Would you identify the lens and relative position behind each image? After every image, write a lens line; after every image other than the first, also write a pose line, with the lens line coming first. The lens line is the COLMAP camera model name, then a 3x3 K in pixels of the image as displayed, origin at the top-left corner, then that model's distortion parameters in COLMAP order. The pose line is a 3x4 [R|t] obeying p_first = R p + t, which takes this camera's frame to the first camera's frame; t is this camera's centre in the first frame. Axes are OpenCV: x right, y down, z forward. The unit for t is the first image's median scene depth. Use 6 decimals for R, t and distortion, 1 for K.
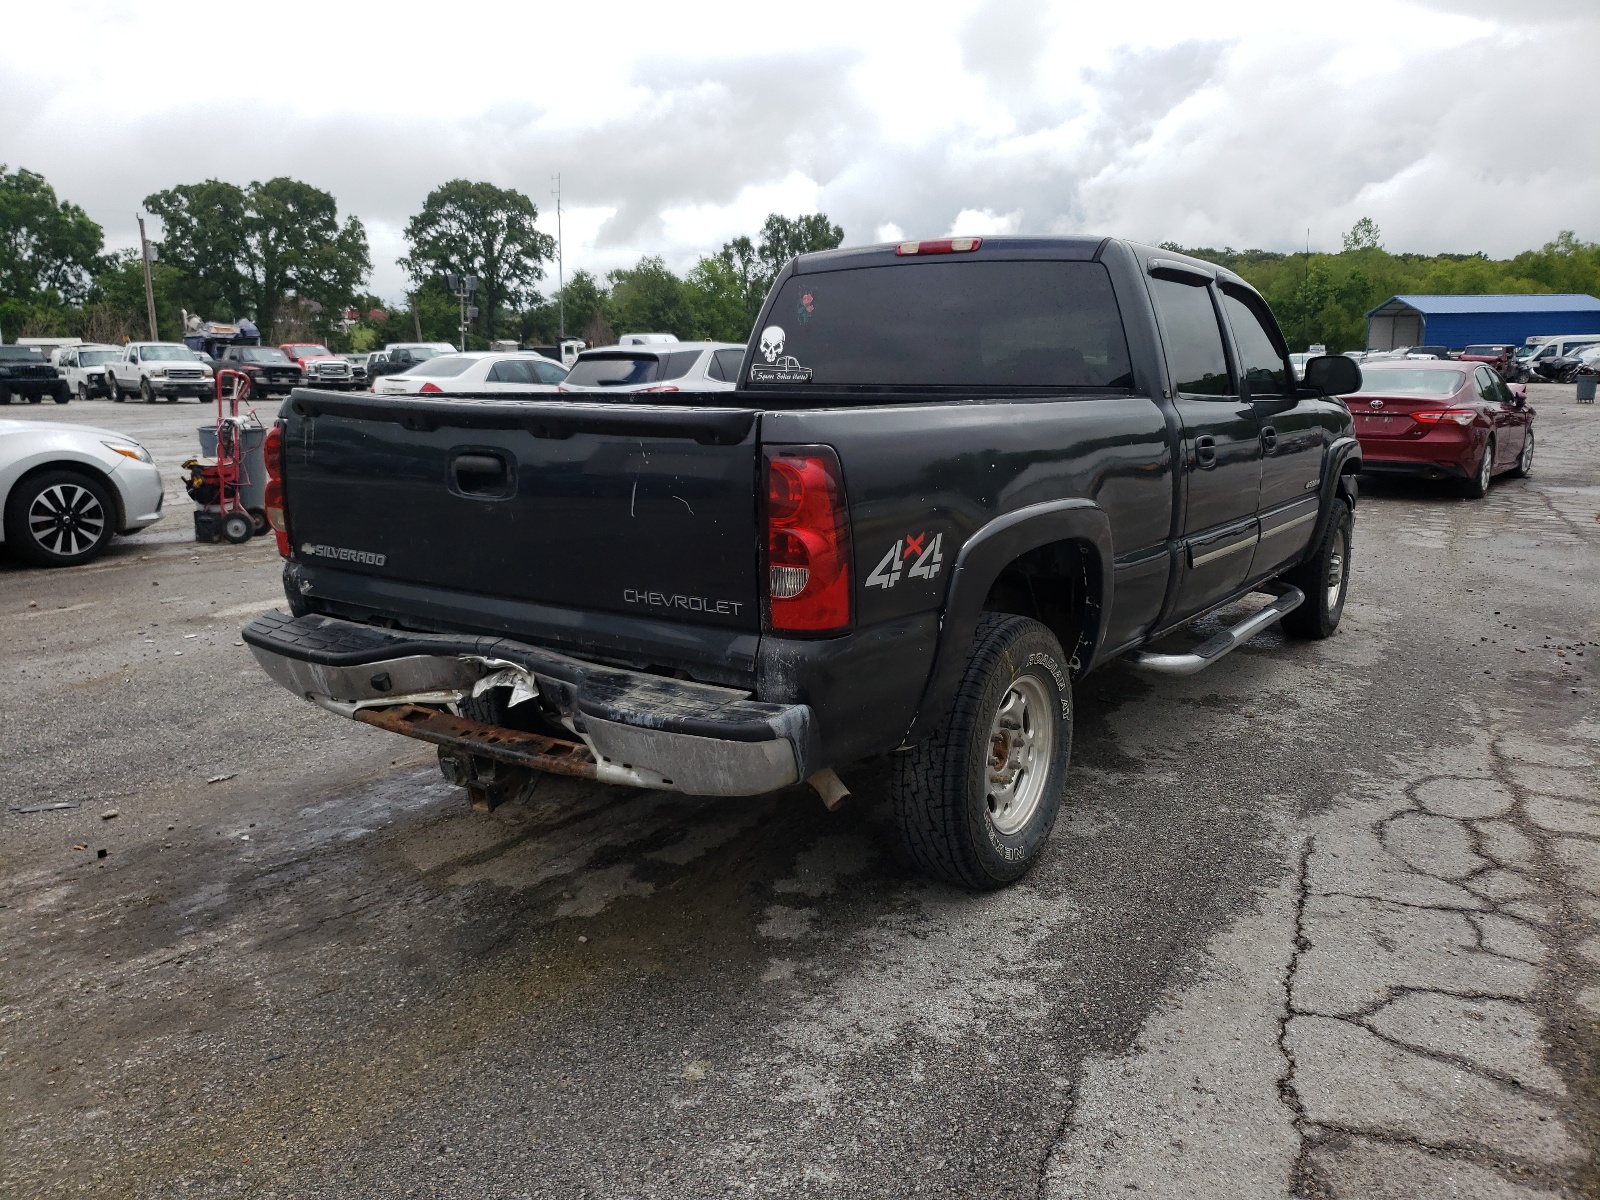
lens RADIAL K [[1207.2, 0, 807.0], [0, 1207.2, 594.4], [0, 0, 1]] dist [0.019478, -0.012573]
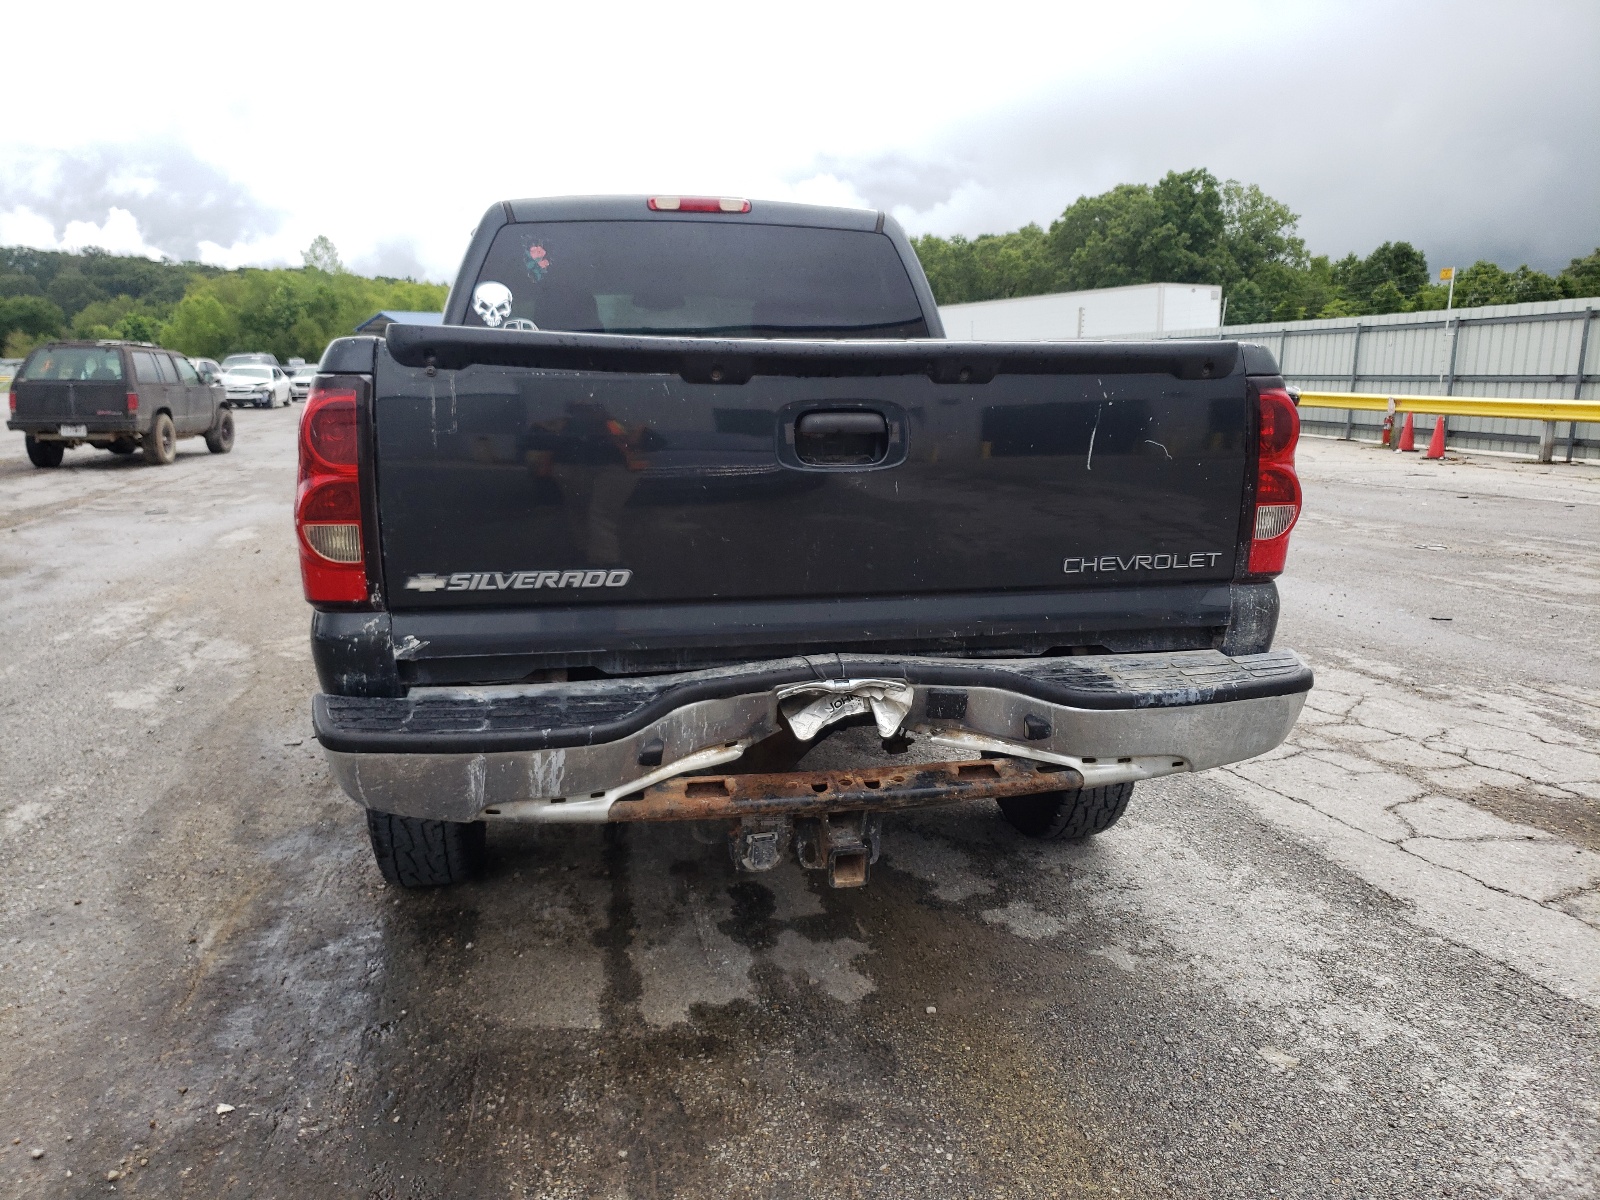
lens RADIAL K [[1207.2, 0, 807.0], [0, 1207.2, 594.4], [0, 0, 1]] dist [0.019478, -0.012573]
pose [[0.707362, -0.122600, 0.696138, -0.783782], [0.129994, 0.990609, 0.042370, -0.034927], [-0.694795, 0.060523, 0.716657, 0.469782]]
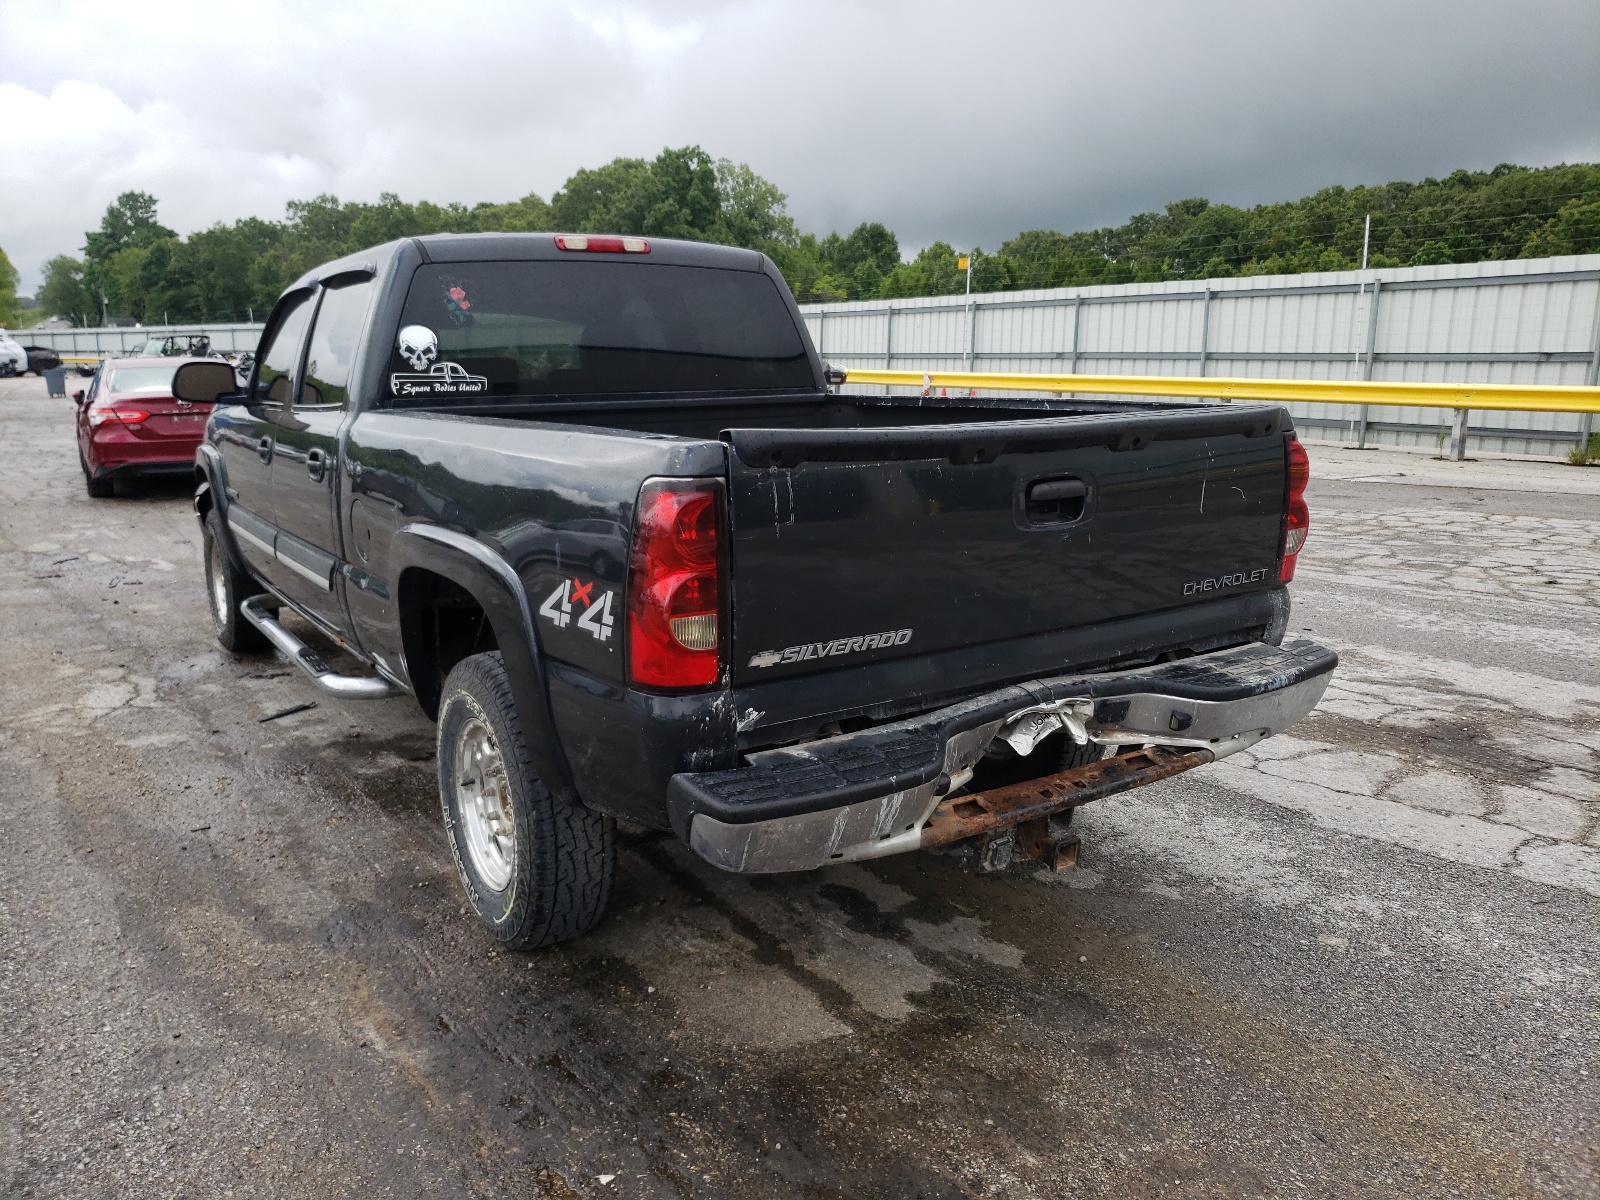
lens RADIAL K [[1207.2, 0, 807.0], [0, 1207.2, 594.4], [0, 0, 1]] dist [0.019478, -0.012573]
pose [[0.388560, -0.187329, 0.902180, -1.121557], [0.183216, 0.975272, 0.123597, -0.169144], [-0.903025, 0.117269, 0.413273, 0.773550]]
